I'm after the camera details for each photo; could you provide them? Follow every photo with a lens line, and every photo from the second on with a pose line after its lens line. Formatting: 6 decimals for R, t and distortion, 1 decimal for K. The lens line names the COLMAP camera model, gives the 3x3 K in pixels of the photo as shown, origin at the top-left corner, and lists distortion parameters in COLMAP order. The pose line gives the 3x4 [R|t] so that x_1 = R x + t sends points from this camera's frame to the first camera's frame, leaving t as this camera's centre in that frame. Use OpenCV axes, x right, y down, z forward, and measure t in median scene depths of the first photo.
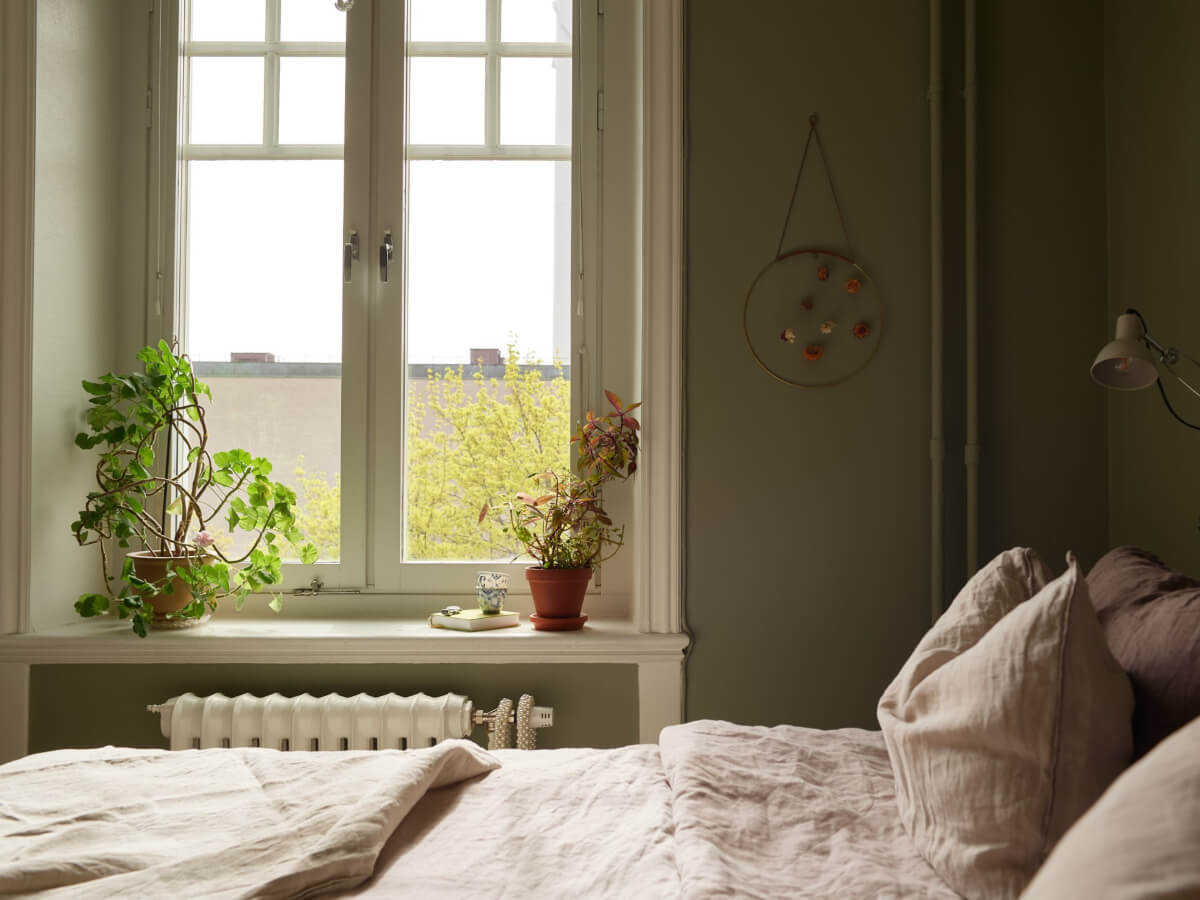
lens RADIAL K [[1040.3, 0, 600.1], [0, 1040.3, 457.8], [0, 0, 1]] dist [0.003879, -0.029859]
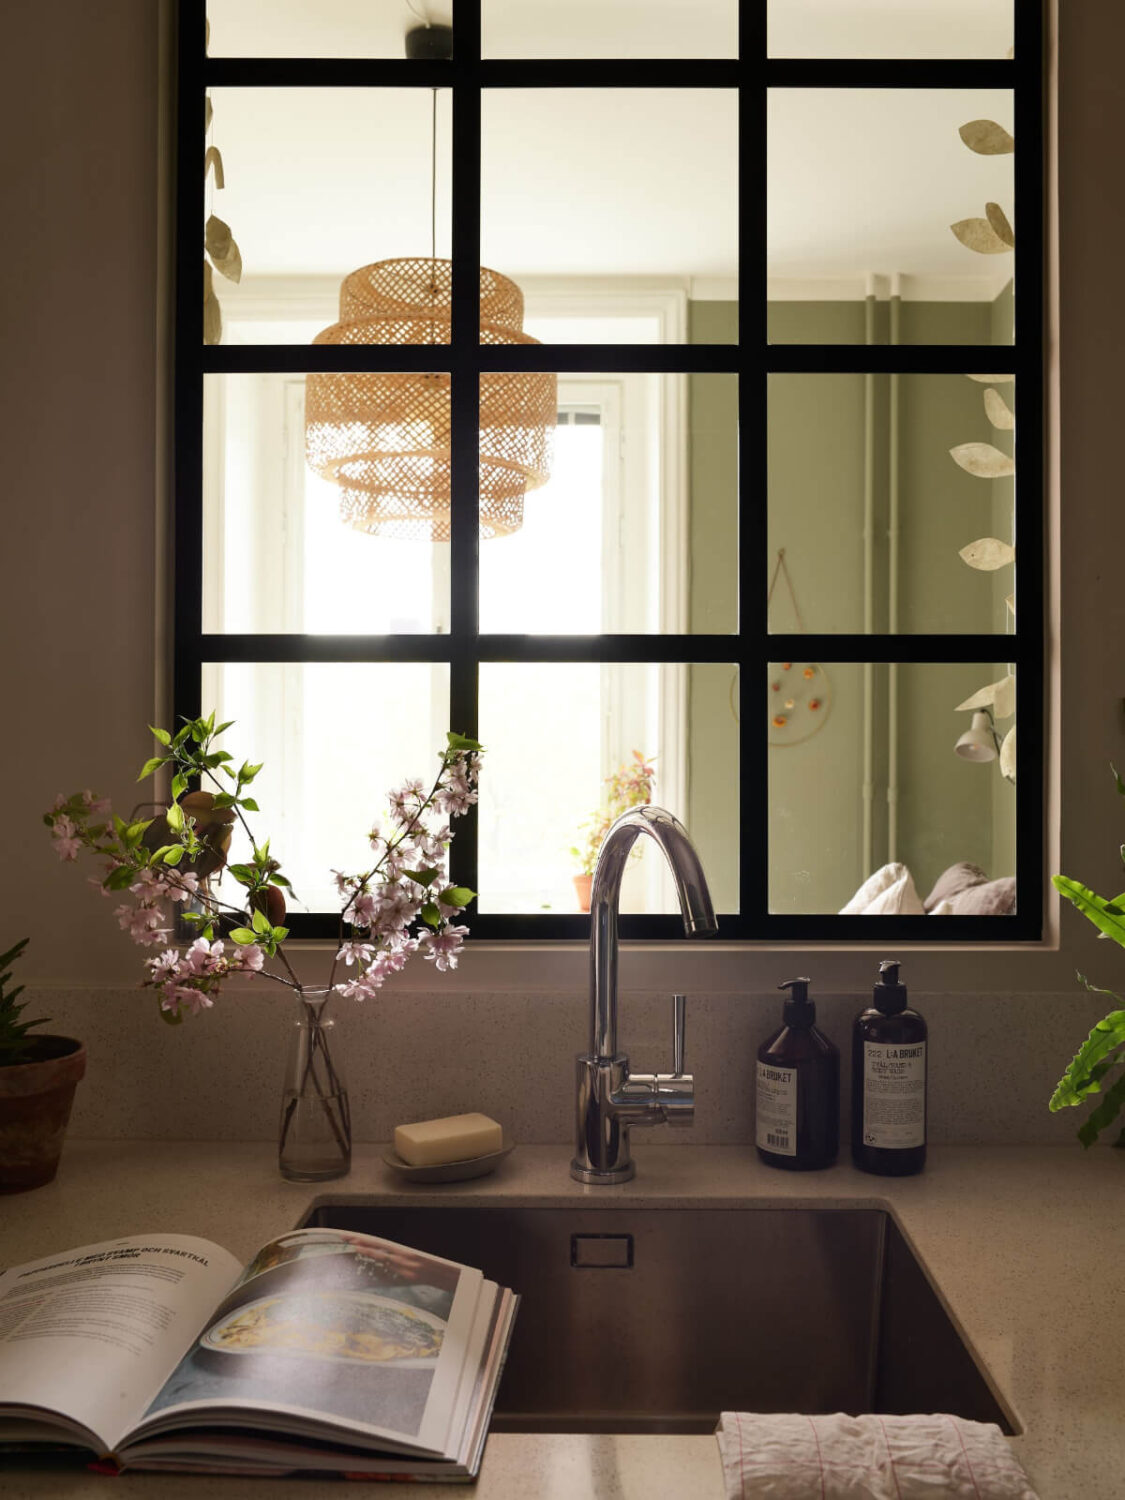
lens RADIAL K [[1300.3, 0, 563.8], [0, 1300.3, 751.1], [0, 0, 1]] dist [0.003879, -0.029859]
pose [[0.999387, 0.002175, 0.034931, -0.146765], [-0.002555, 0.999938, 0.010845, -0.079584], [-0.034906, -0.010927, 0.999331, -0.737846]]
